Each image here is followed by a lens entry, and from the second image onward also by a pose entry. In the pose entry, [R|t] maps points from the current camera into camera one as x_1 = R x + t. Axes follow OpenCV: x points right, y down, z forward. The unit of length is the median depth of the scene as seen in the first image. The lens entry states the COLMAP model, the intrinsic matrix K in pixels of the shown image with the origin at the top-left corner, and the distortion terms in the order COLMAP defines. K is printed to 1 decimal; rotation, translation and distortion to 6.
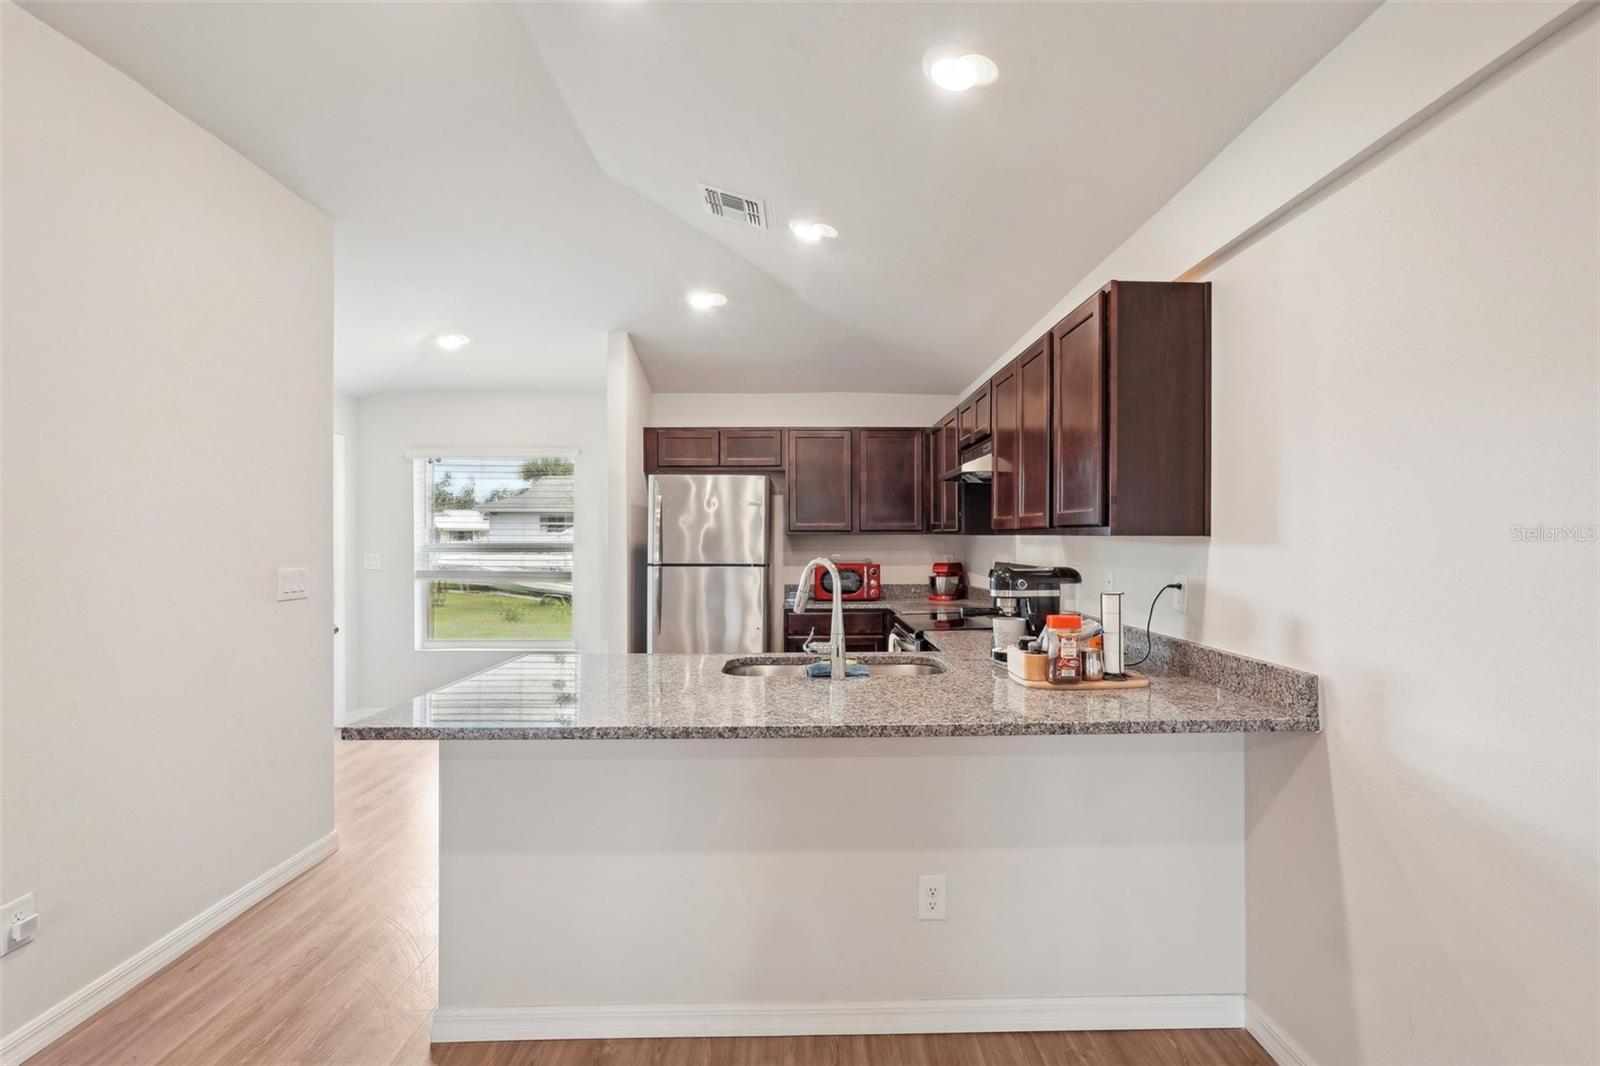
lens RADIAL K [[739.5, 0, 817.2], [0, 739.5, 542.3], [0, 0, 1]] dist [-0.001041, 0.006917]
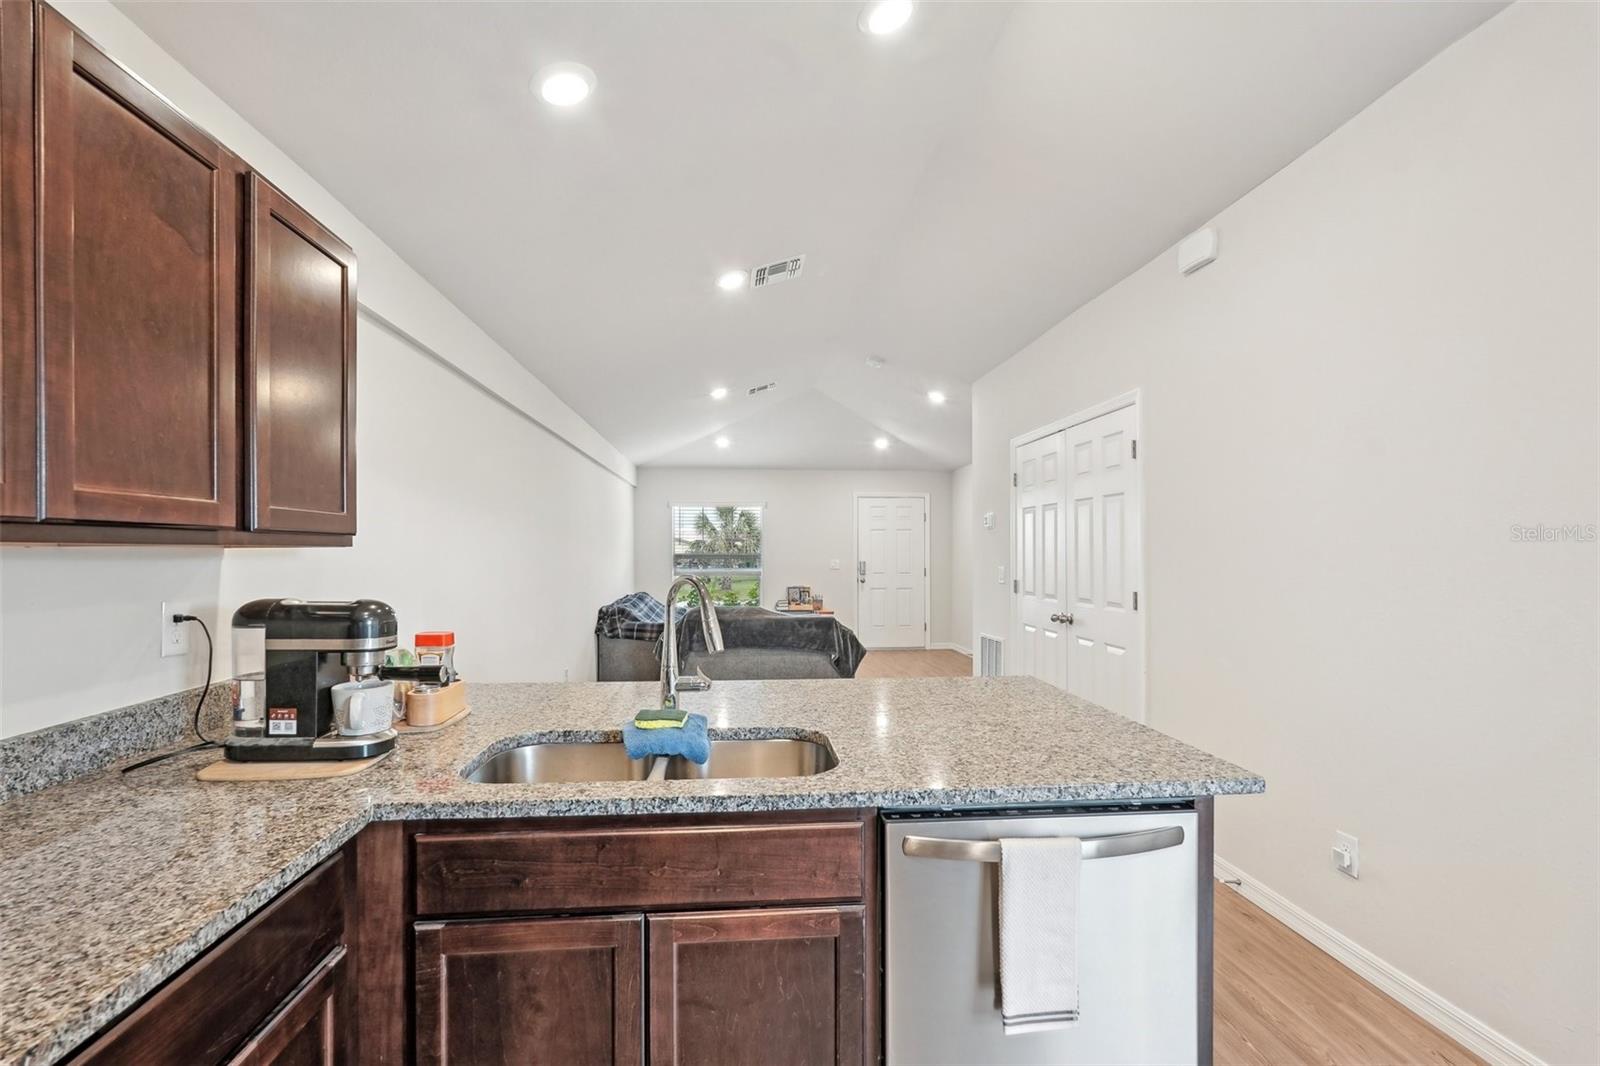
lens RADIAL K [[779.1, 0, 798.7], [0, 779.1, 523.9], [0, 0, 1]] dist [-0.001961, 0.000428]
pose [[-0.997348, 0.000215, -0.072779, -0.023538], [0.001719, 0.999786, -0.020594, -0.007447], [0.072759, -0.020664, -0.997135, 0.928234]]
